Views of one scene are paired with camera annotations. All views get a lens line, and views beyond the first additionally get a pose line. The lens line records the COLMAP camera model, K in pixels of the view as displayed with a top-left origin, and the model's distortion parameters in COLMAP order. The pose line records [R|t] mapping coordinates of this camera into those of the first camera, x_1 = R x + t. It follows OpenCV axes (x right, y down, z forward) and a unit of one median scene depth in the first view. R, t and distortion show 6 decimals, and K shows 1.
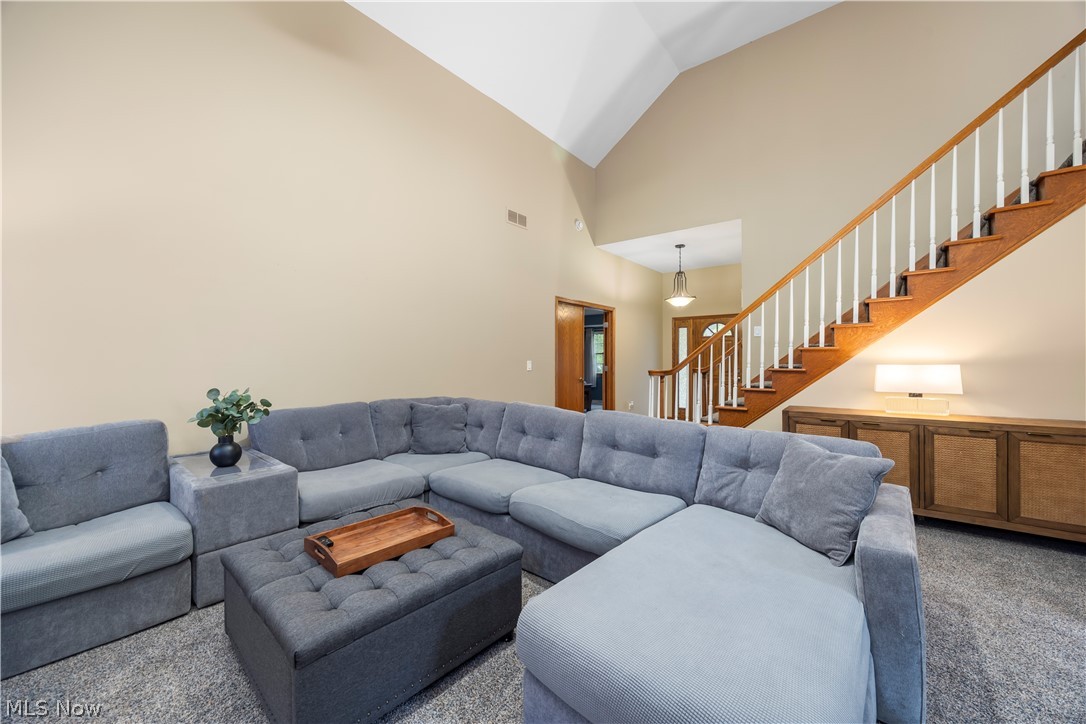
lens RADIAL K [[433.8, 0, 546.2], [0, 433.8, 359.2], [0, 0, 1]] dist [0.008129, -0.001470]
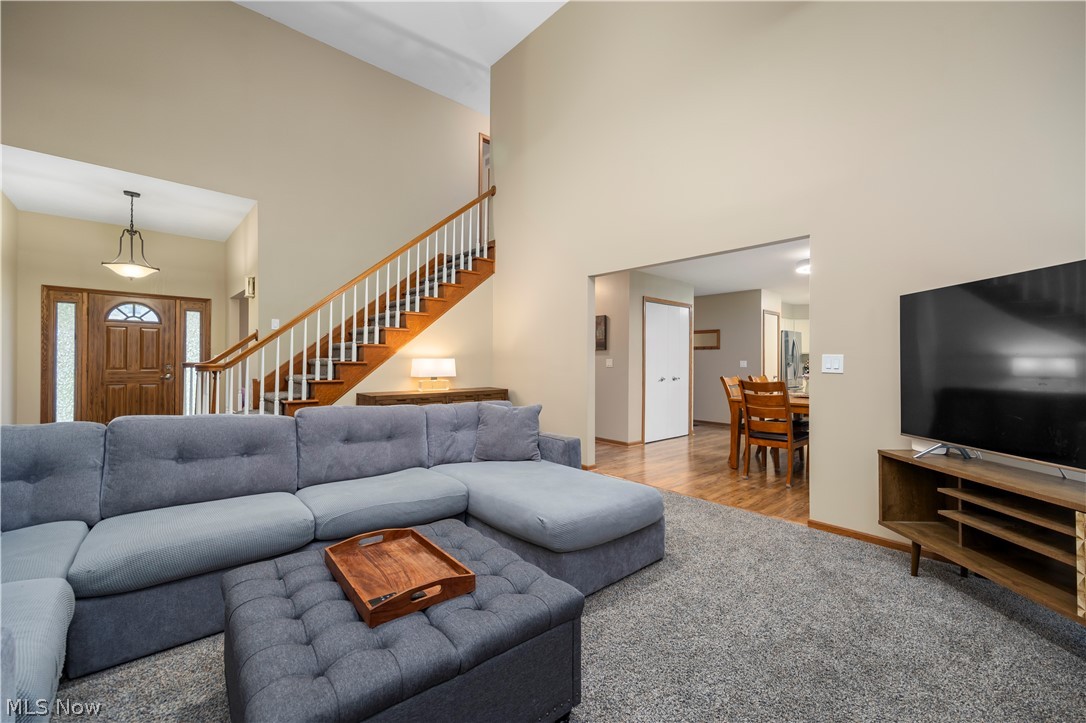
lens RADIAL K [[433.8, 0, 584.1], [0, 433.8, 362.2], [0, 0, 1]] dist [0.008129, -0.001470]
pose [[0.094235, 0.000167, 0.995550, -0.553163], [-0.012418, 0.999922, 0.001007, 0.014936], [-0.995473, -0.012457, 0.094230, 0.289075]]
